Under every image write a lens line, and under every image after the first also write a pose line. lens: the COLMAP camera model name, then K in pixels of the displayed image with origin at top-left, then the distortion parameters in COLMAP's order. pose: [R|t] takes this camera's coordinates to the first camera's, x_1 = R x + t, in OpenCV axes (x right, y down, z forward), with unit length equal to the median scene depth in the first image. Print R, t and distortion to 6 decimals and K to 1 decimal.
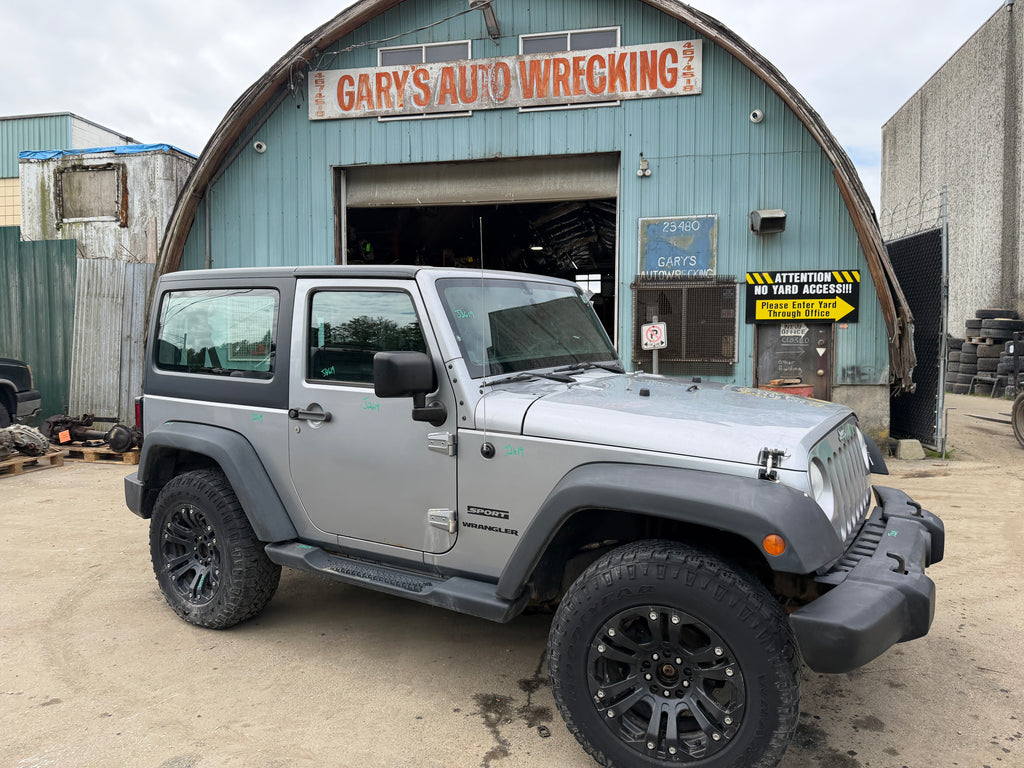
lens RADIAL K [[722.2, 0, 515.2], [0, 722.2, 382.0], [0, 0, 1]] dist [0.026588, -0.037800]
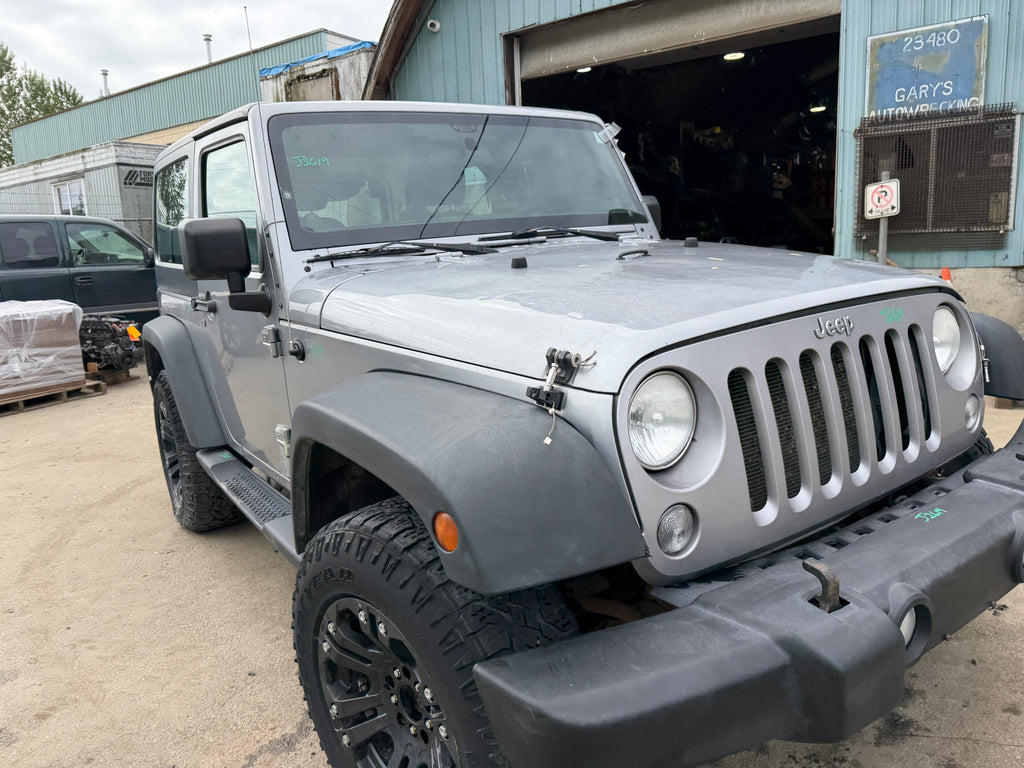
lens RADIAL K [[722.2, 0, 515.9], [0, 722.2, 381.8], [0, 0, 1]] dist [0.026588, -0.037800]
pose [[0.916092, 0.028599, -0.399946, 0.153089], [0.027777, 0.990530, 0.134454, 0.011834], [0.400004, -0.134282, 0.906623, 0.141602]]
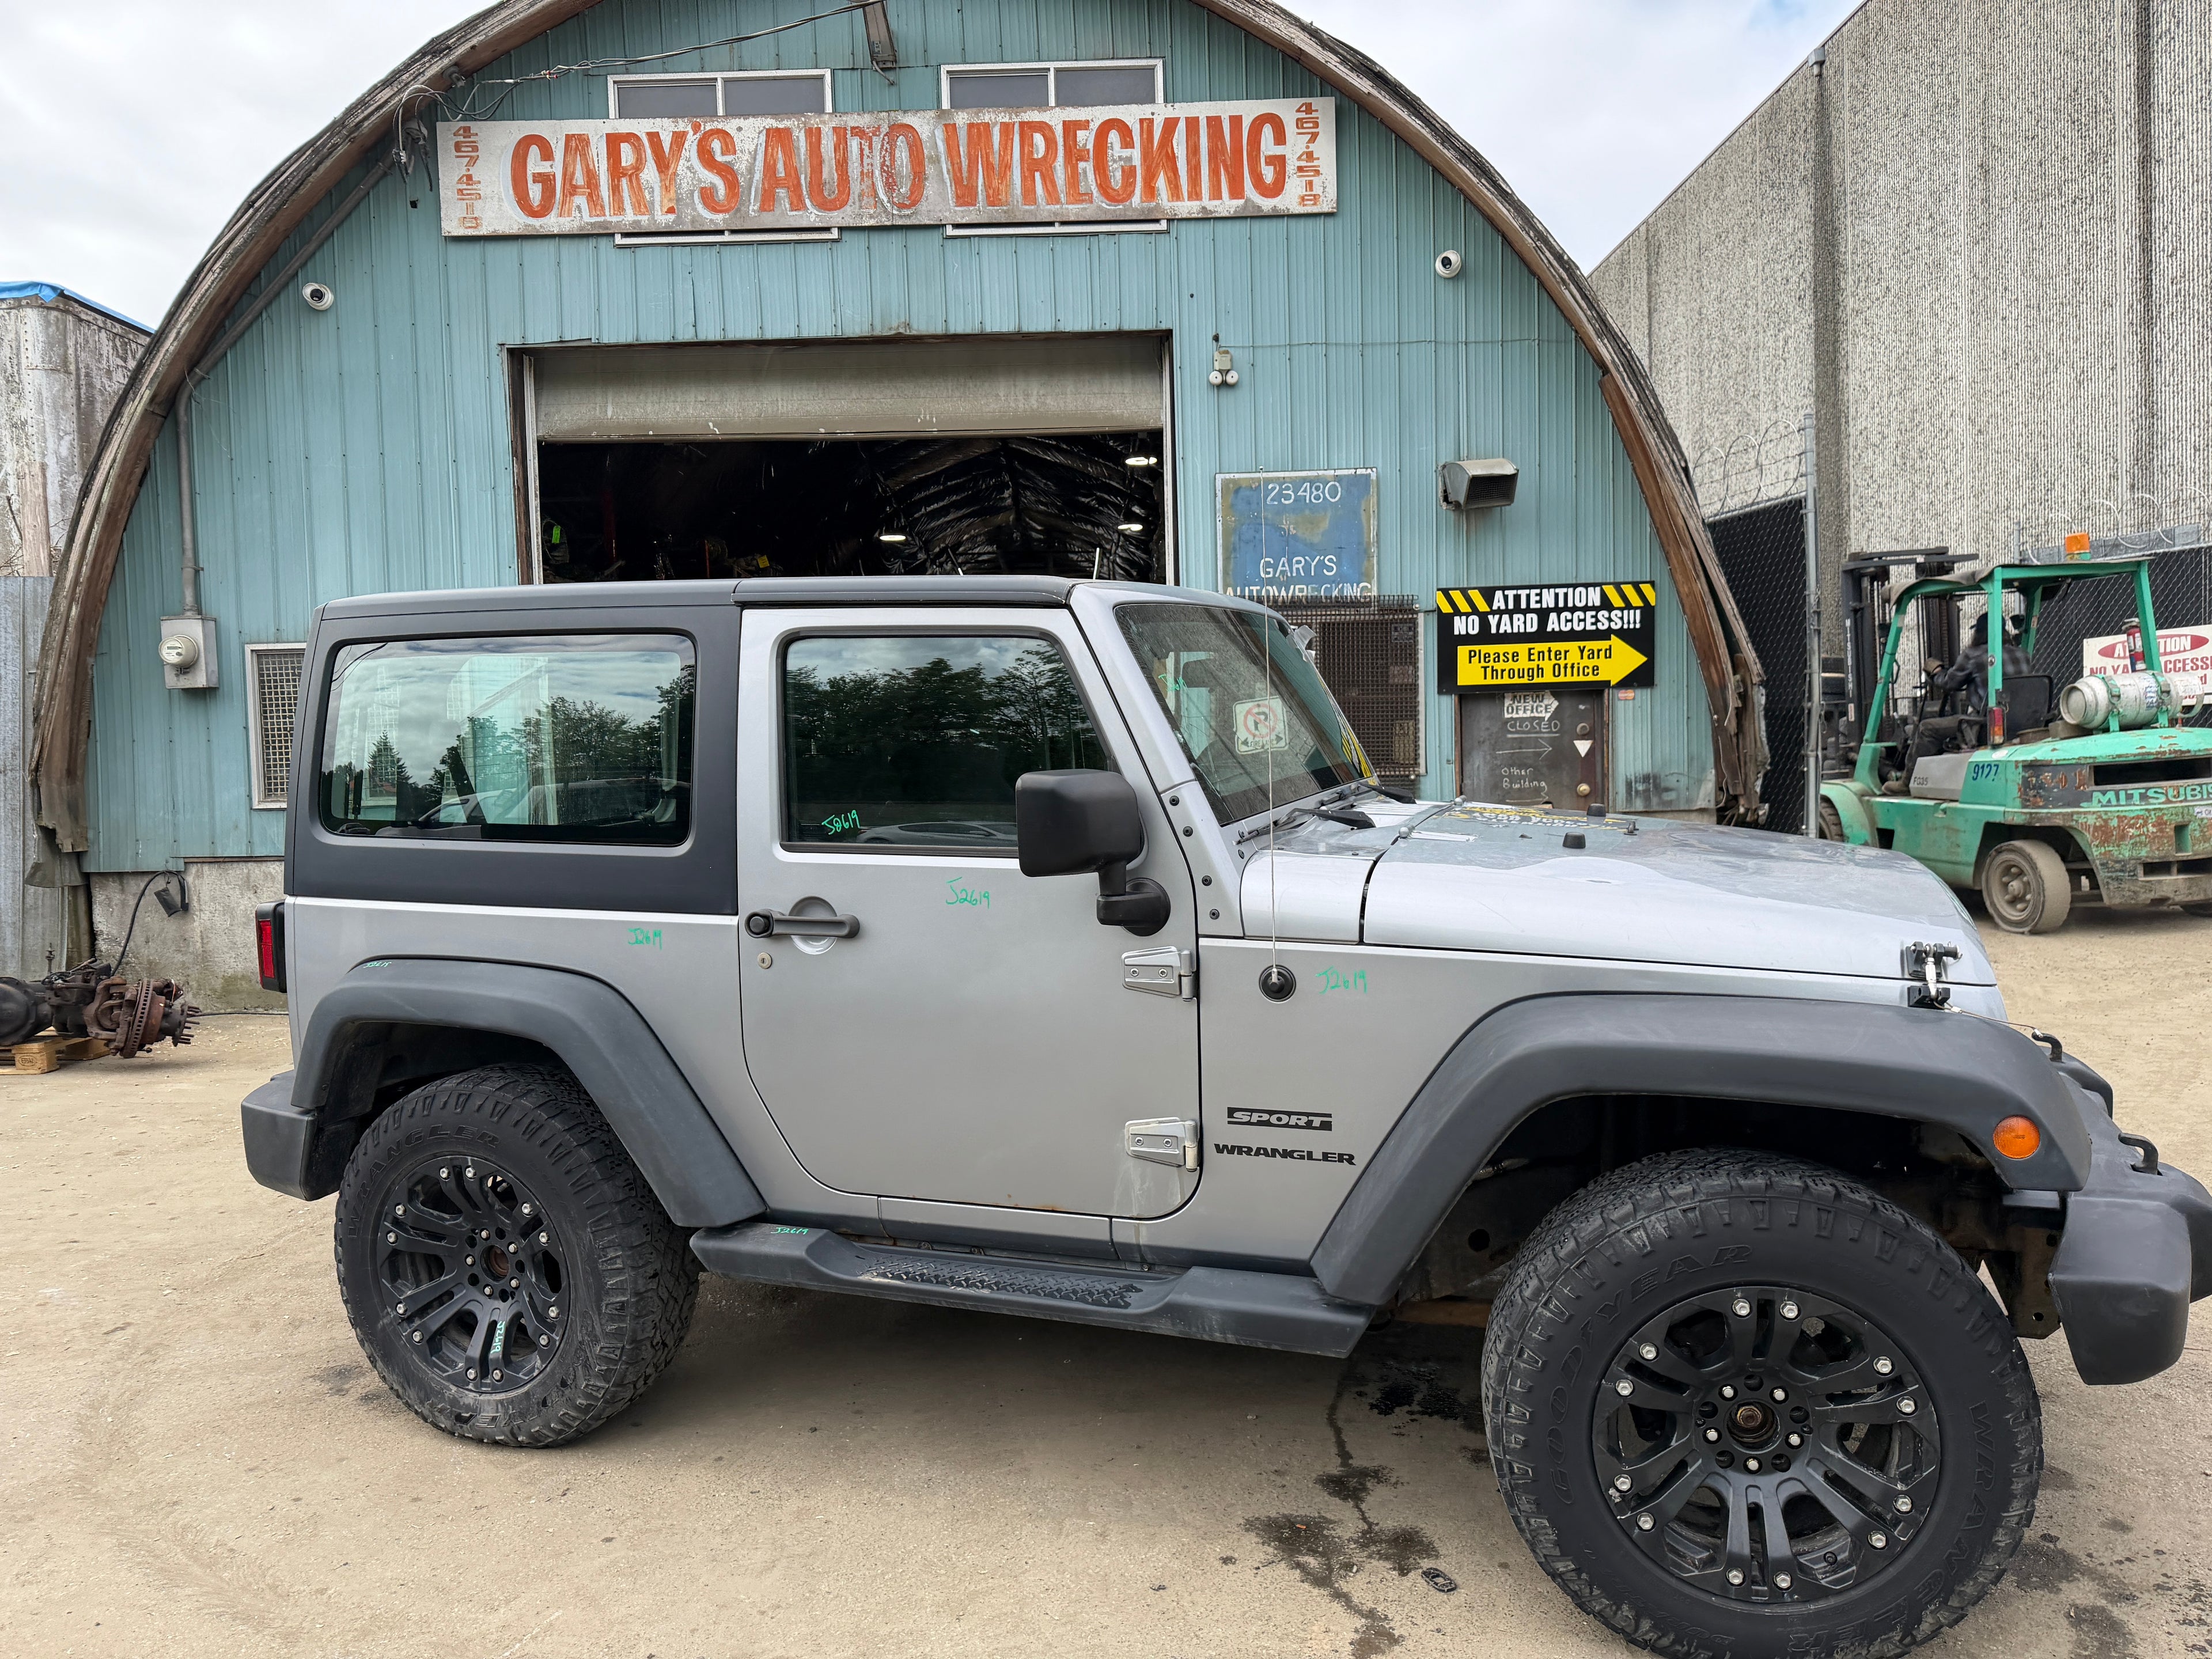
lens RADIAL K [[1560.1, 0, 1111.8], [0, 1560.1, 846.2], [0, 0, 1]] dist [0.026588, -0.037800]
pose [[0.978239, -0.040607, 0.203467, -0.113411], [0.038428, 0.999154, 0.014654, -0.002949], [-0.203889, -0.006516, 0.978972, 0.021500]]
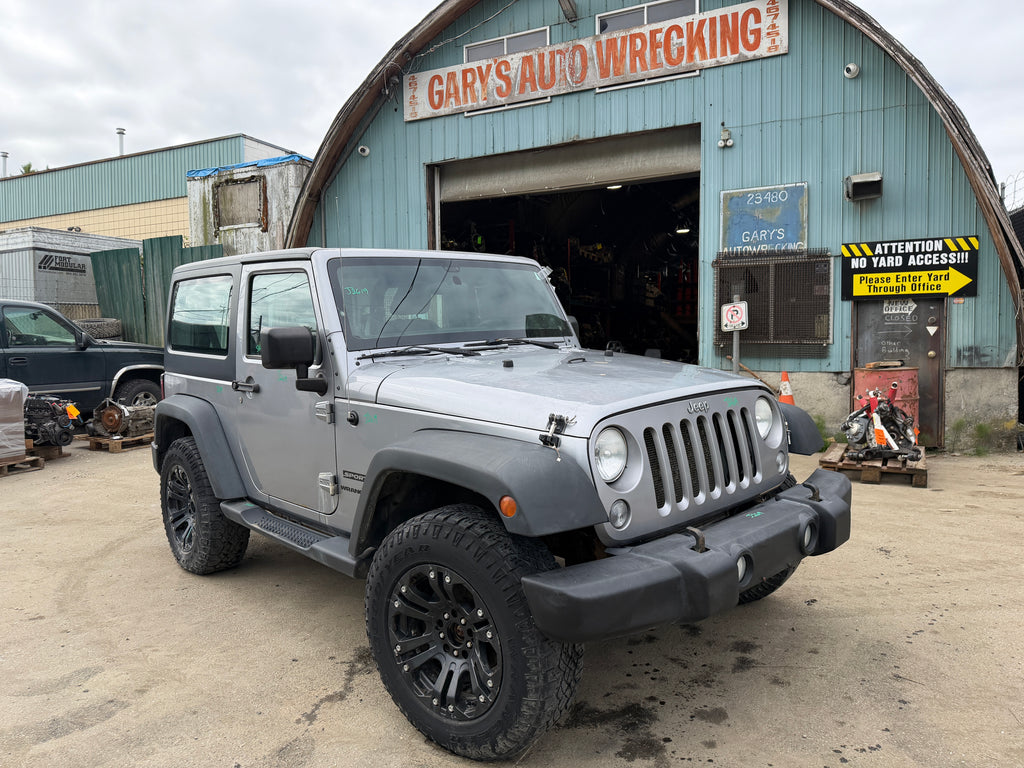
lens RADIAL K [[722.2, 0, 504.6], [0, 722.2, 380.5], [0, 0, 1]] dist [0.026588, -0.037800]
pose [[0.964302, 0.001554, -0.264801, 0.154934], [0.001061, 0.999952, 0.009732, 0.010017], [0.264804, -0.009666, 0.964254, 0.010523]]
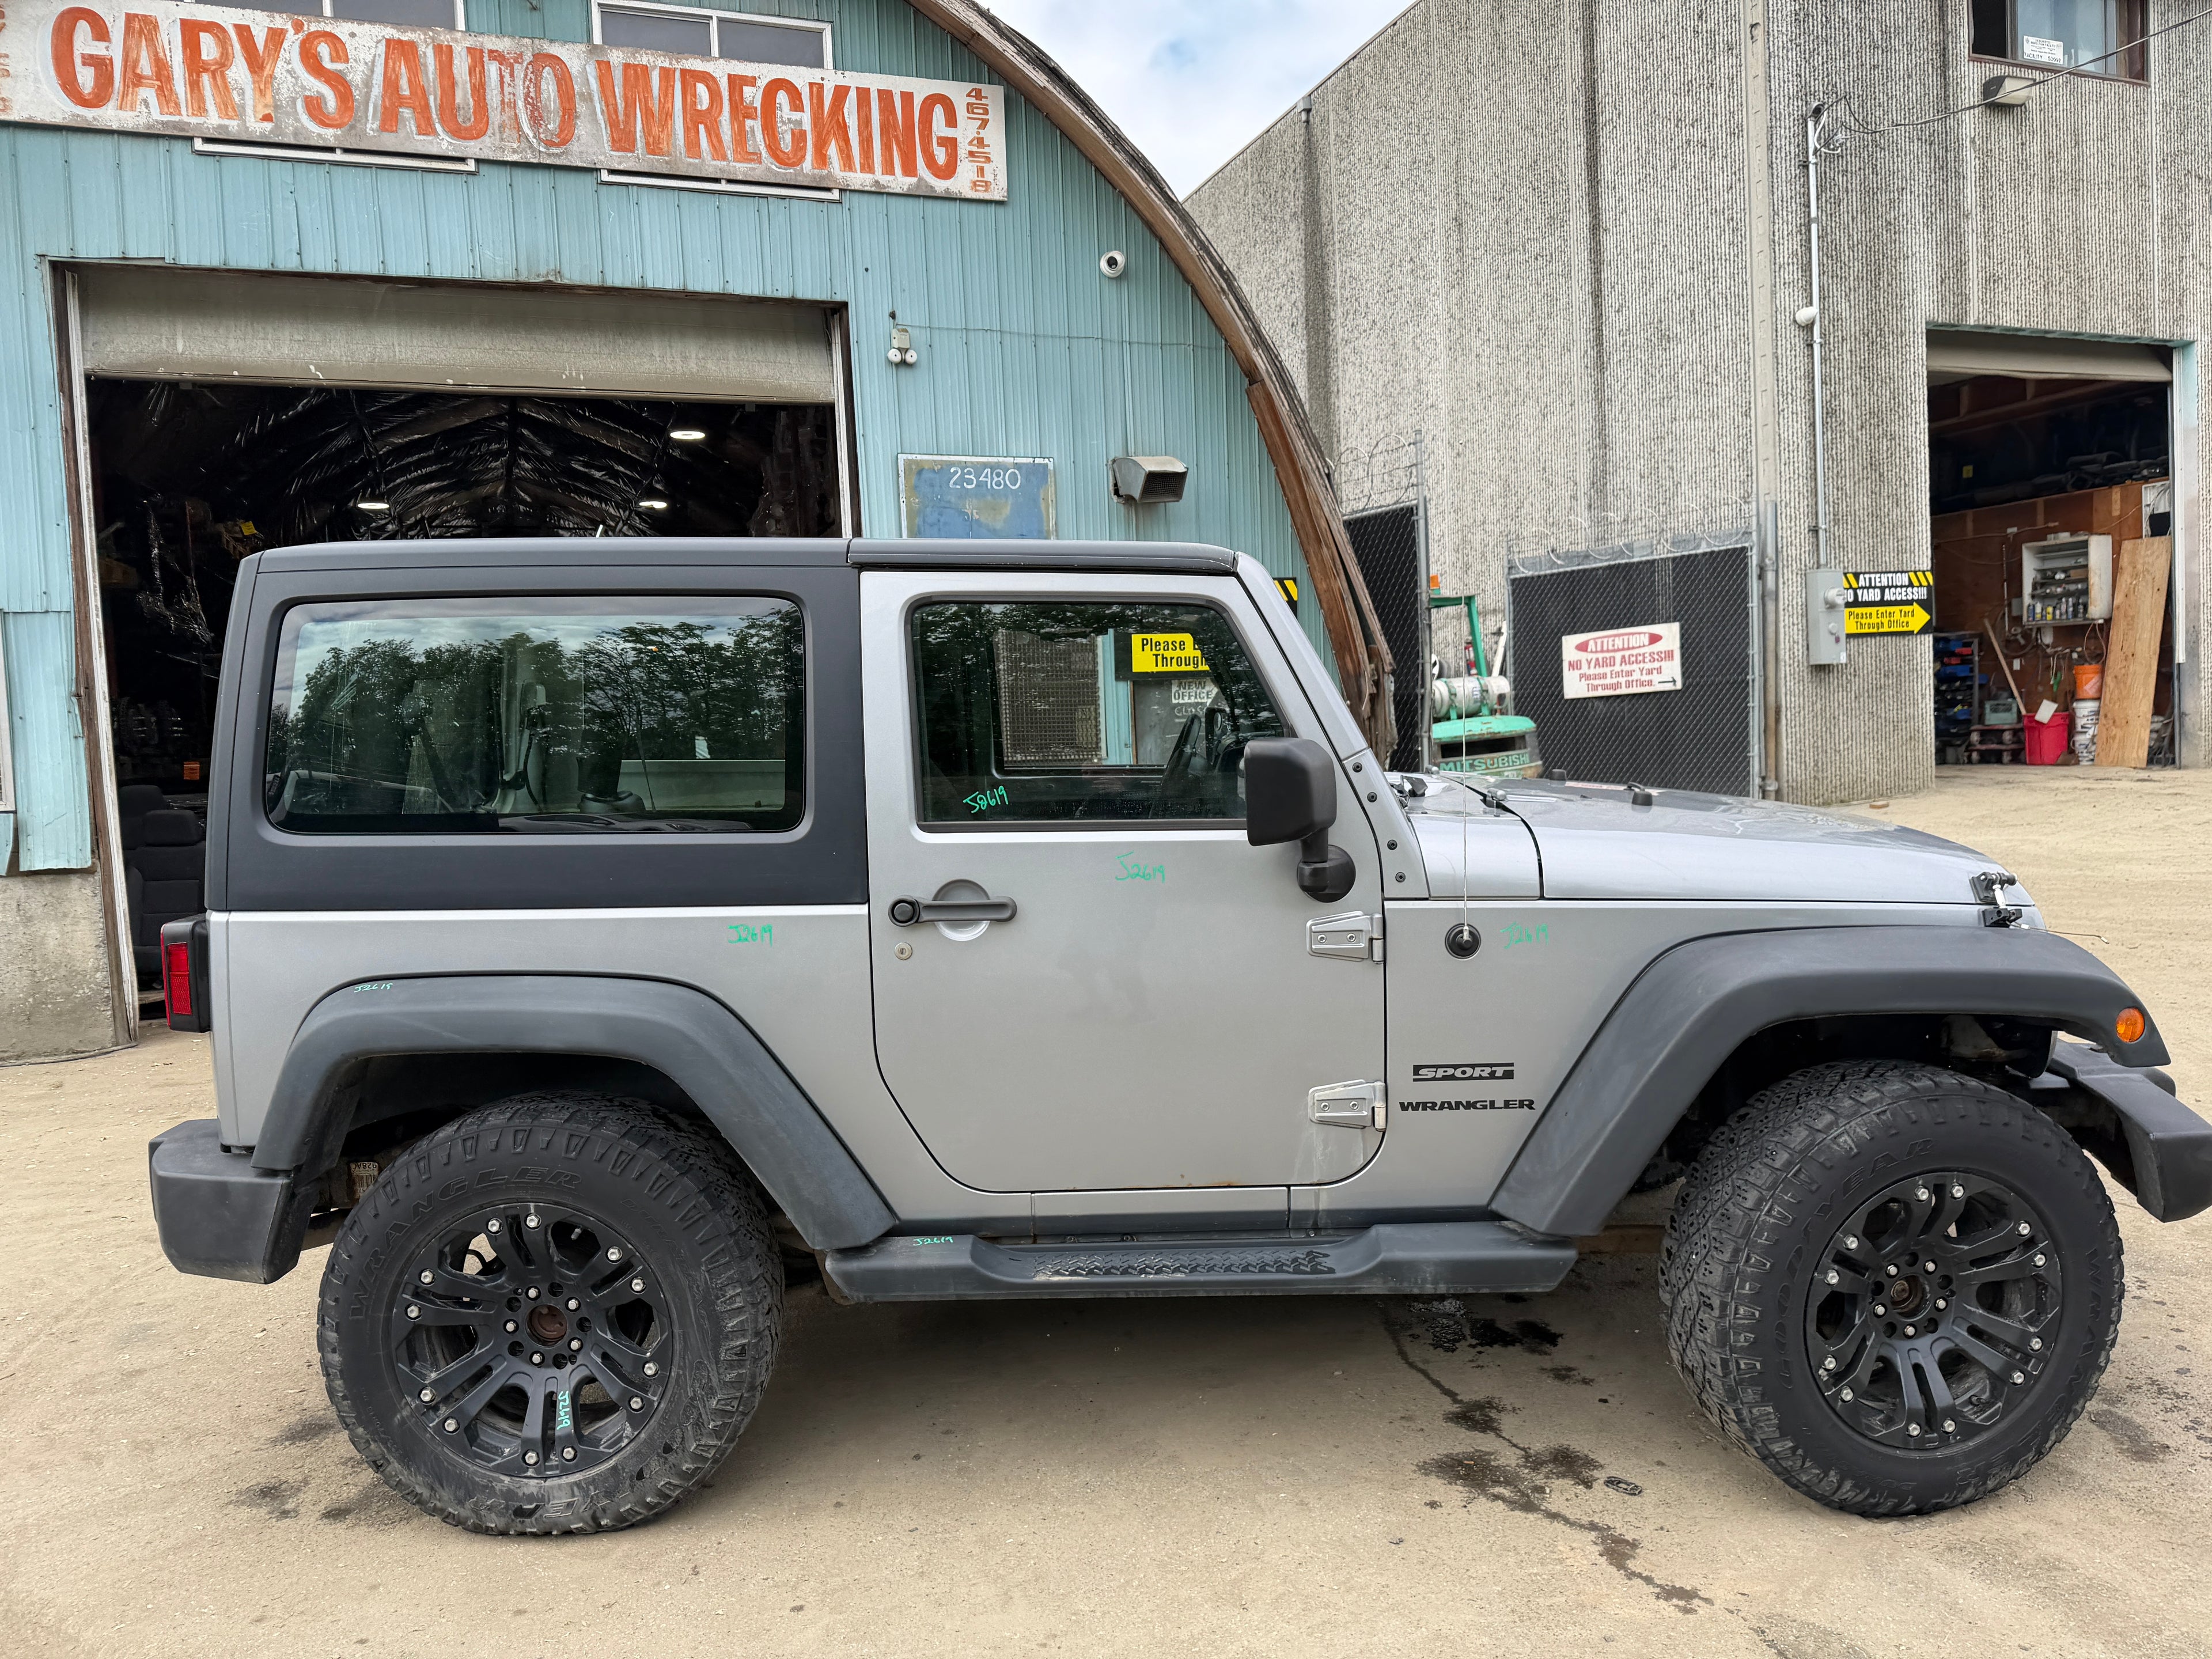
lens RADIAL K [[1560.1, 0, 1115.7], [0, 1560.1, 835.0], [0, 0, 1]] dist [0.026588, -0.037800]
pose [[0.847718, -0.070526, 0.525738, -0.256723], [0.064368, 0.997475, 0.030019, -0.006201], [-0.526528, 0.008393, 0.850116, 0.085641]]
